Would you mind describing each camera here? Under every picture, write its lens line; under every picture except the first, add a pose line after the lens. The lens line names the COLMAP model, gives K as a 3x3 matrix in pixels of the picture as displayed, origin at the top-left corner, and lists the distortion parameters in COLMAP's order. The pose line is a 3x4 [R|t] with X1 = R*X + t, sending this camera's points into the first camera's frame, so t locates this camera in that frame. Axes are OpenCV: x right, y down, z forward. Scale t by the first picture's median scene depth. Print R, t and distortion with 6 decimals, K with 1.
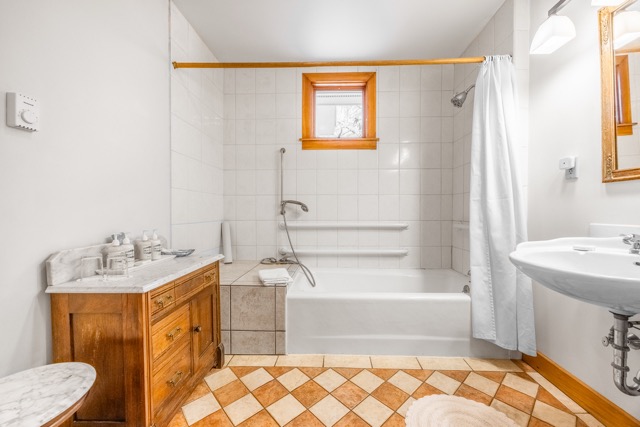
lens RADIAL K [[247.2, 0, 321.0], [0, 247.2, 213.9], [0, 0, 1]] dist [0.001350, 0.000256]
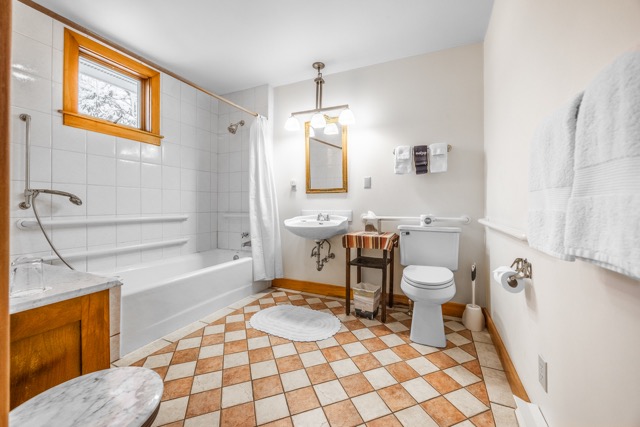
lens RADIAL K [[247.2, 0, 321.9], [0, 247.2, 207.5], [0, 0, 1]] dist [0.001350, 0.000256]
pose [[0.397290, -0.004820, 0.917680, -0.692050], [0.008720, 0.999961, 0.001477, 0.007394], [-0.917652, 0.007415, 0.397316, -0.069627]]
